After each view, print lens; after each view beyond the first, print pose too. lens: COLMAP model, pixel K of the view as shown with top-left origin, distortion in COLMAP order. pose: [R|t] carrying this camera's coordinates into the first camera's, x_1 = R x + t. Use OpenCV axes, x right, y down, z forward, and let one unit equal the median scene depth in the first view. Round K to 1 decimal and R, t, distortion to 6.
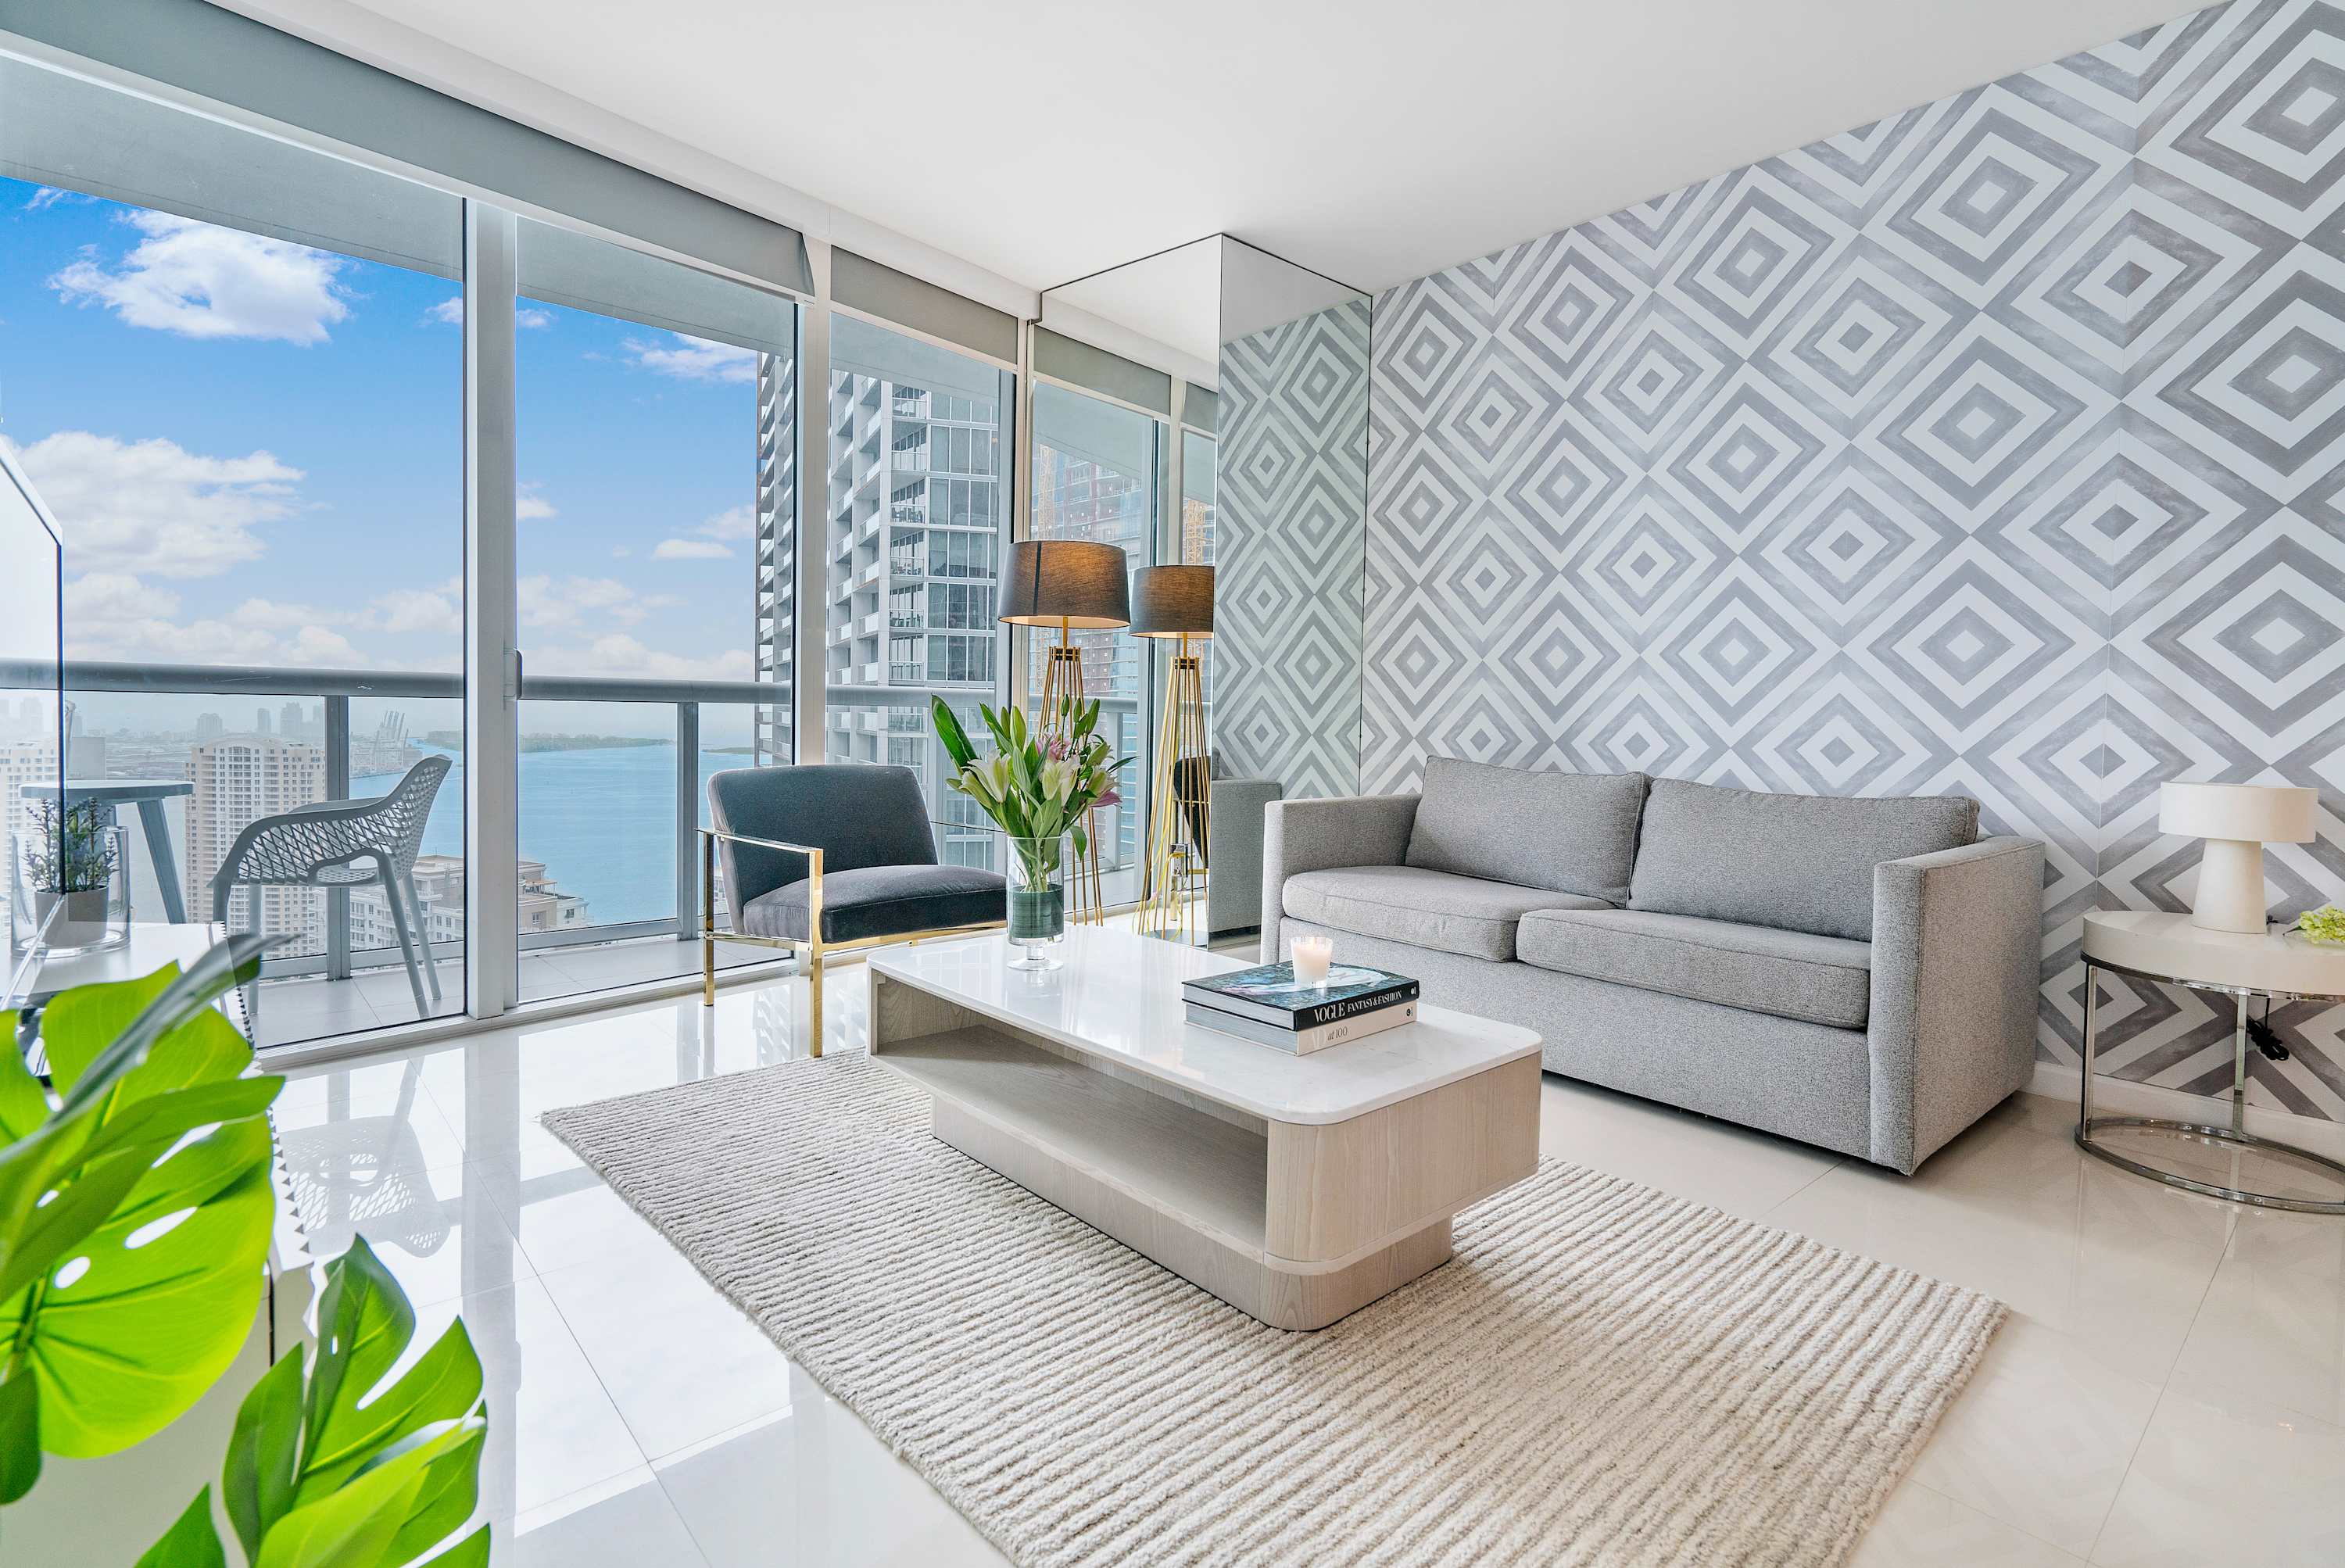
lens RADIAL K [[1105.1, 0, 1172.5], [0, 1105.1, 778.3], [0, 0, 1]] dist [-0.001811, 0.000646]
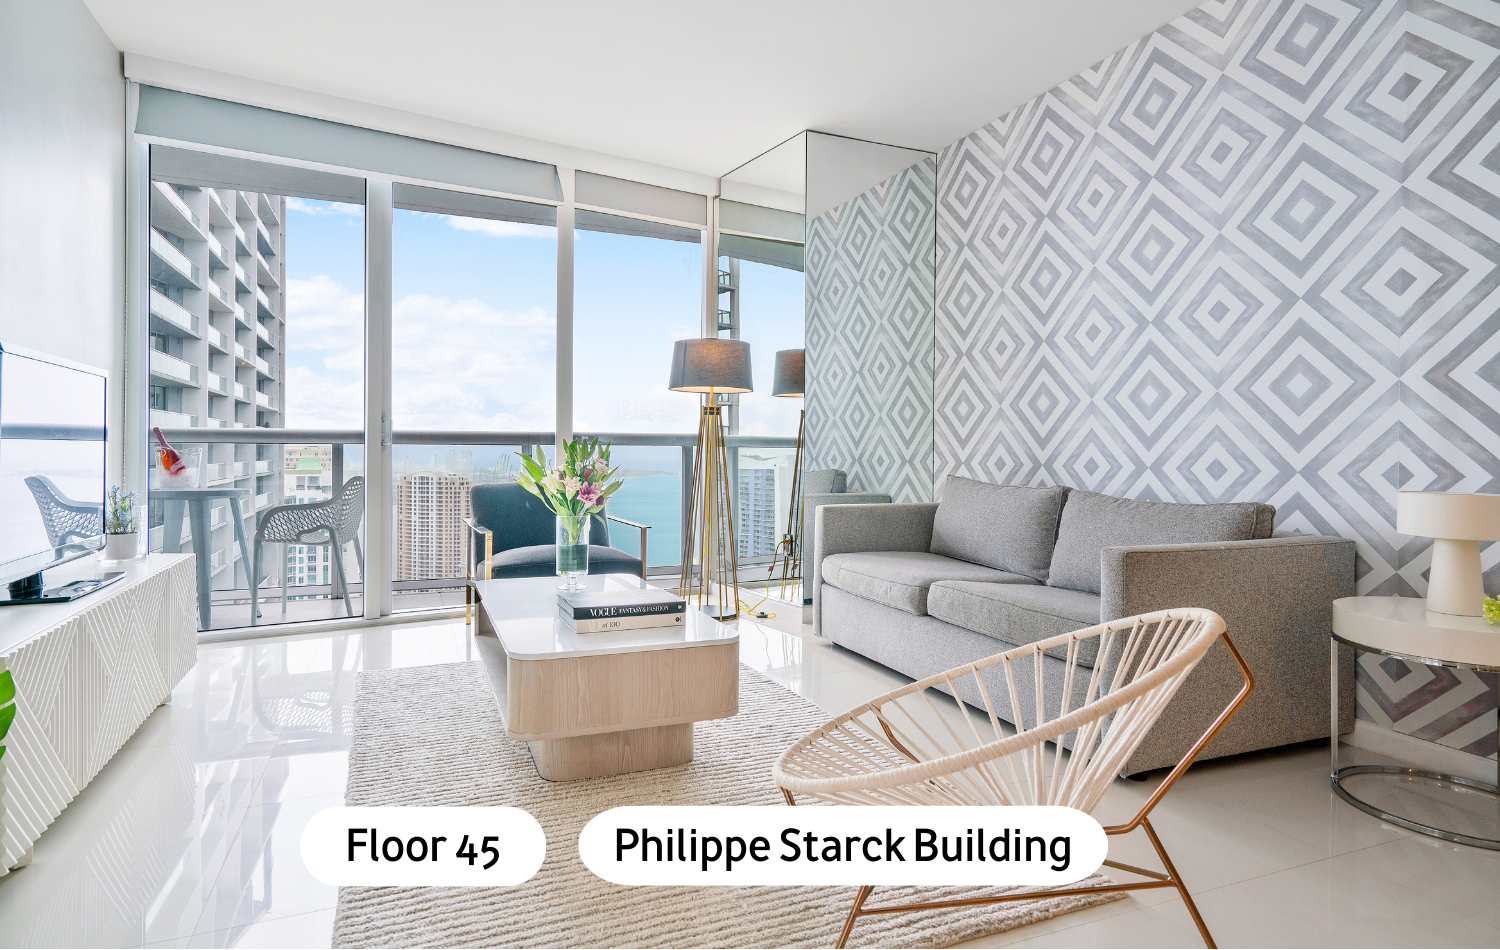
lens RADIAL K [[805.3, 0, 750.0], [0, 805.3, 475.0], [0, 0, 1]] dist [0.001316, -0.001256]
pose [[0.948285, -0.002205, -0.317411, 0.383335], [-0.007055, 0.999582, -0.028020, 0.012119], [0.317341, 0.028810, 0.947874, -0.066695]]
